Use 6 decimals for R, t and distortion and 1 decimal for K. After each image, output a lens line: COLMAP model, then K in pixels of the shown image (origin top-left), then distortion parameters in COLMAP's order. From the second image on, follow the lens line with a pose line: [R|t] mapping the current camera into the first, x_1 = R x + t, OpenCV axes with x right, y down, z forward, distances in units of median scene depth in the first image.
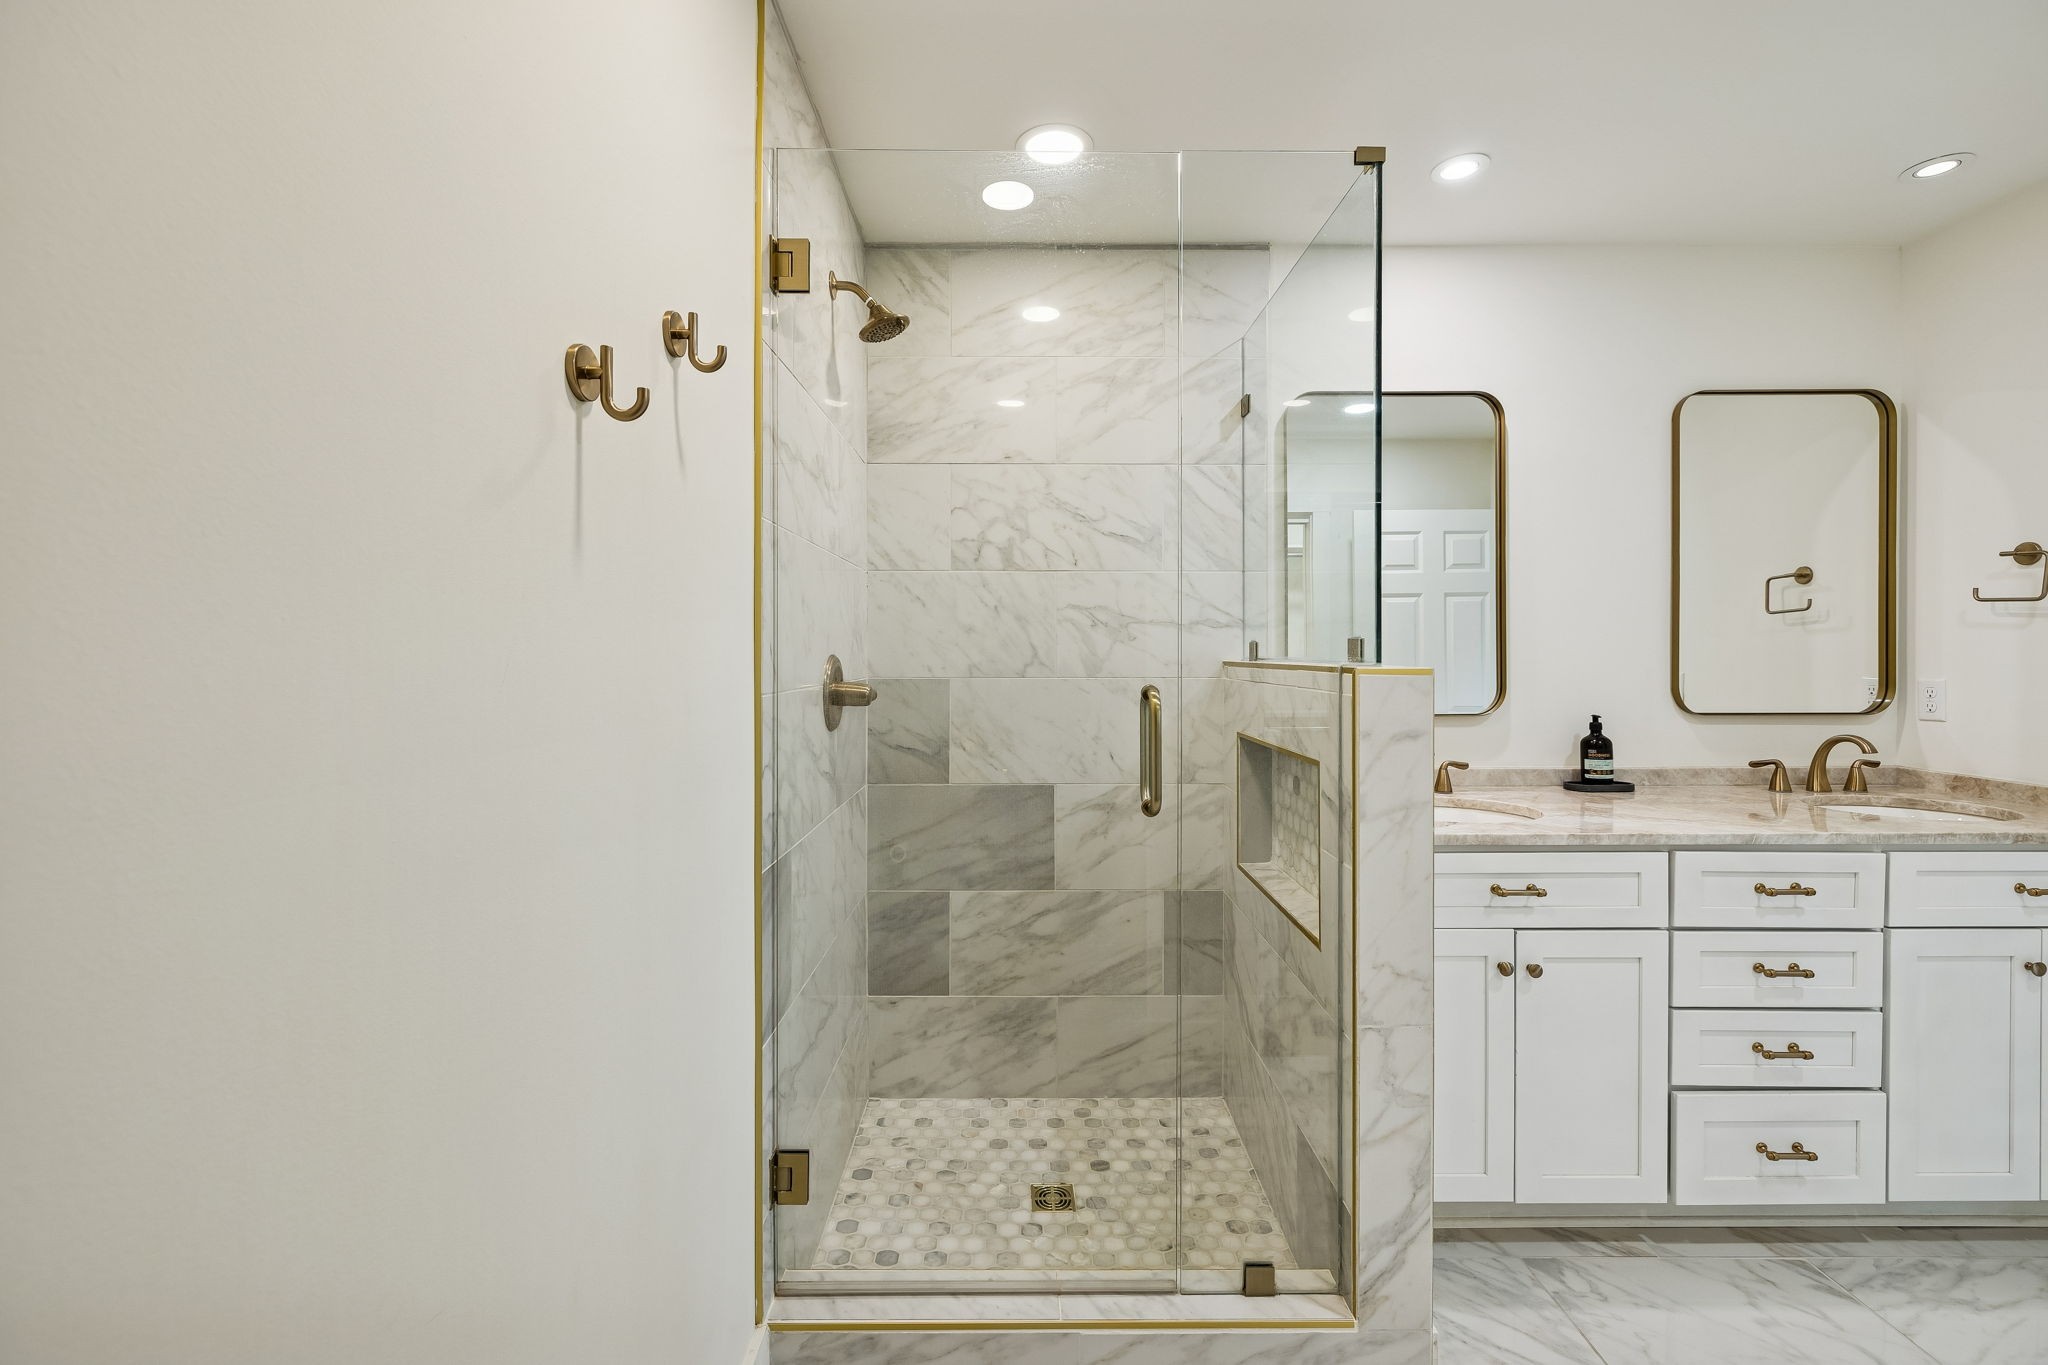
lens RADIAL K [[852.0, 0, 1024.0], [0, 852.0, 673.2], [0, 0, 1]] dist [-0.002221, -0.000438]
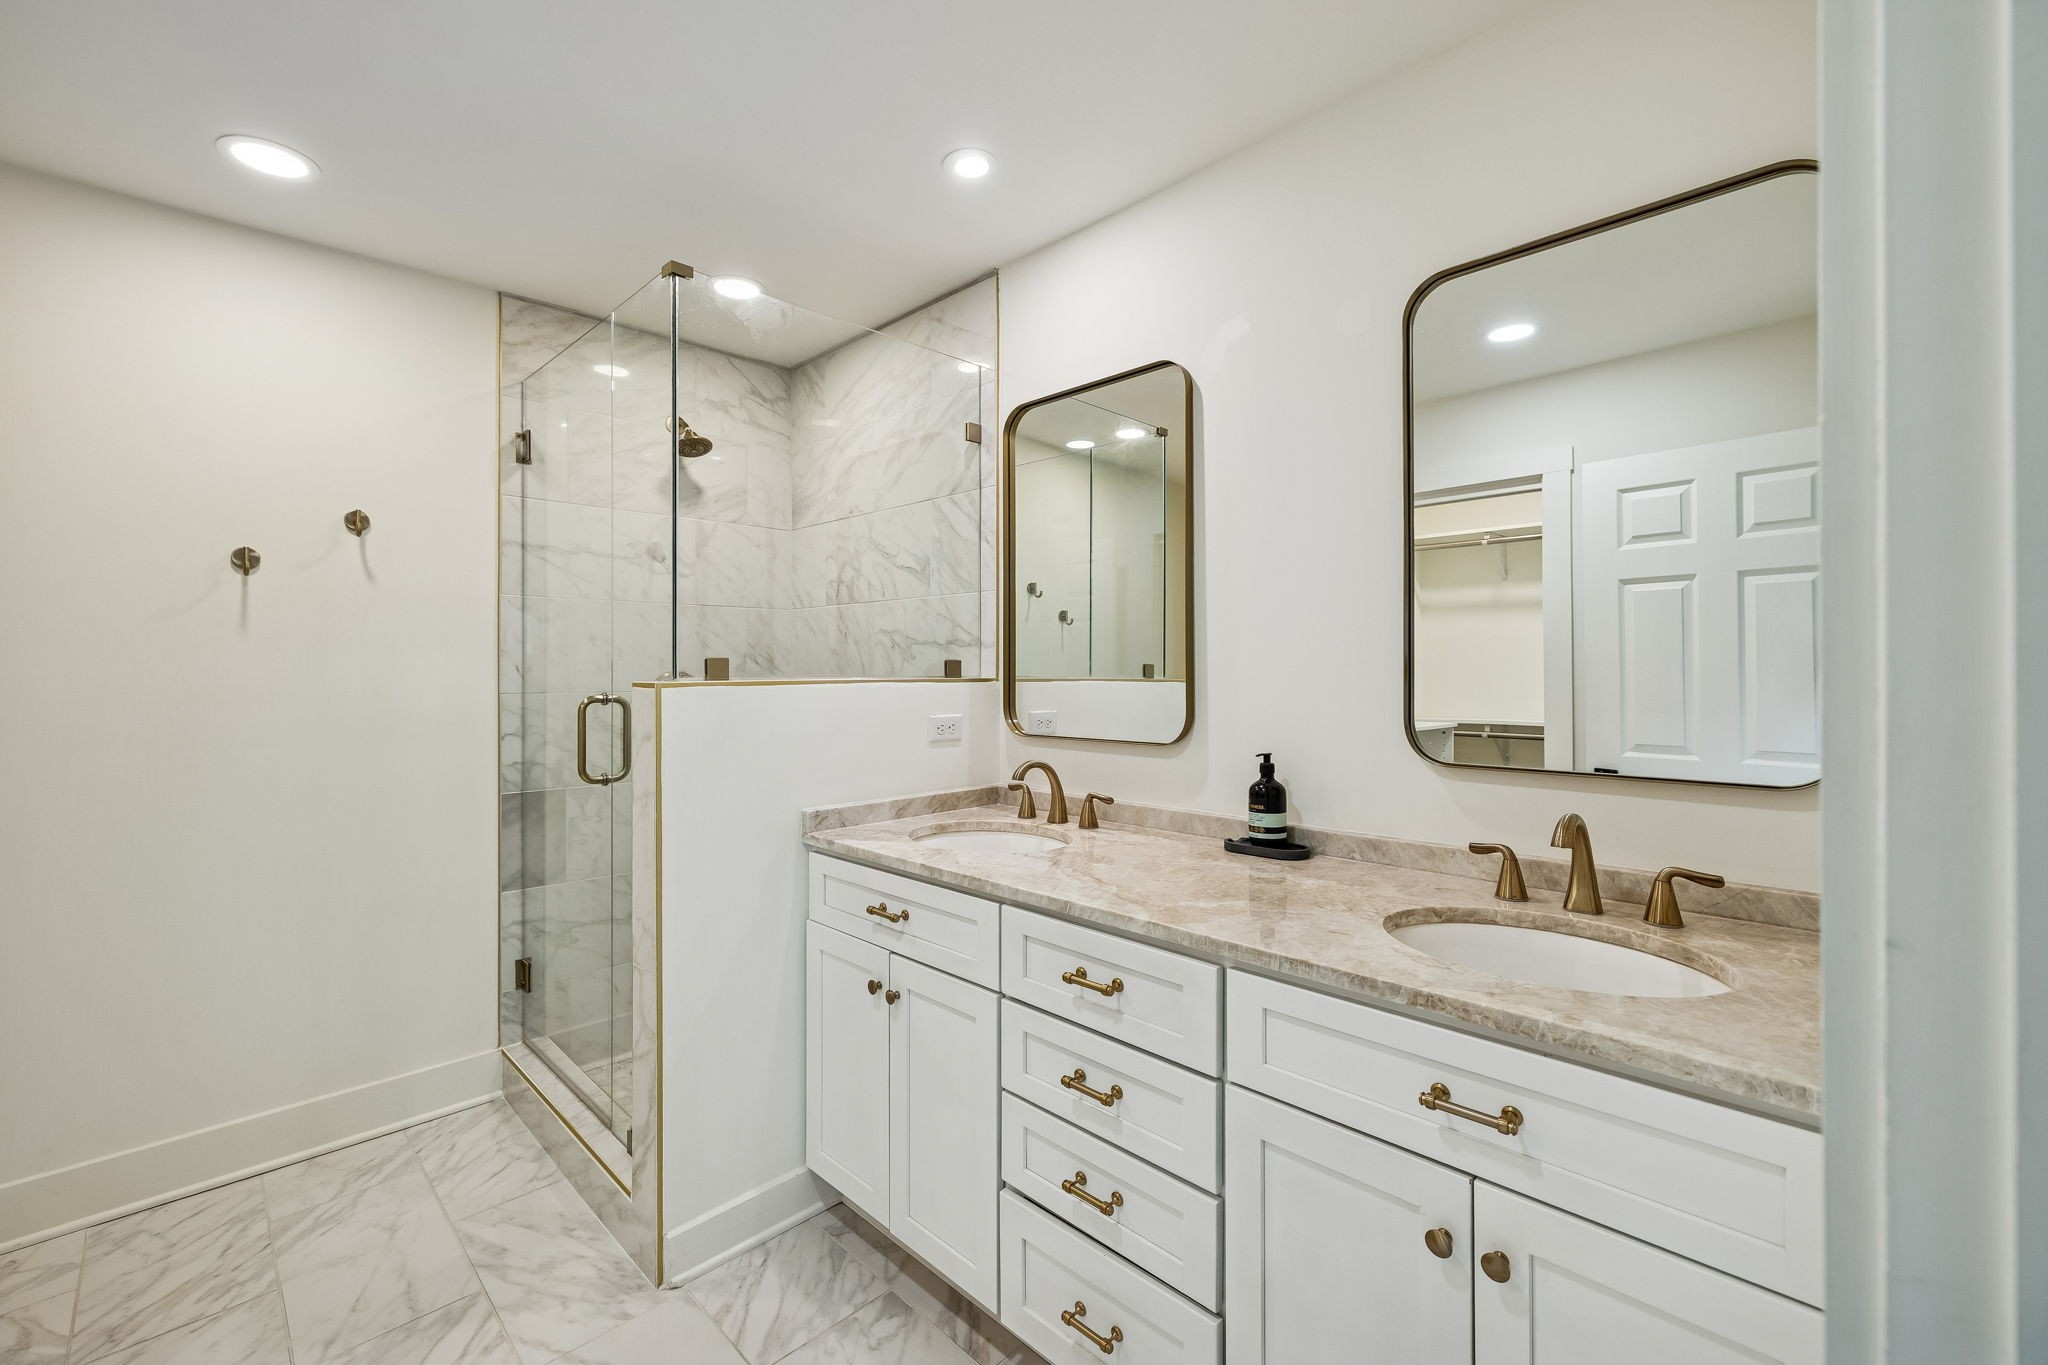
lens RADIAL K [[880.7, 0, 1026.1], [0, 880.7, 674.9], [0, 0, 1]] dist [0.003769, 0.000233]
pose [[0.694885, 0.004005, -0.719110, 1.075939], [-0.011408, 0.999920, -0.005455, -0.013479], [0.719031, 0.011995, 0.694875, 0.299730]]
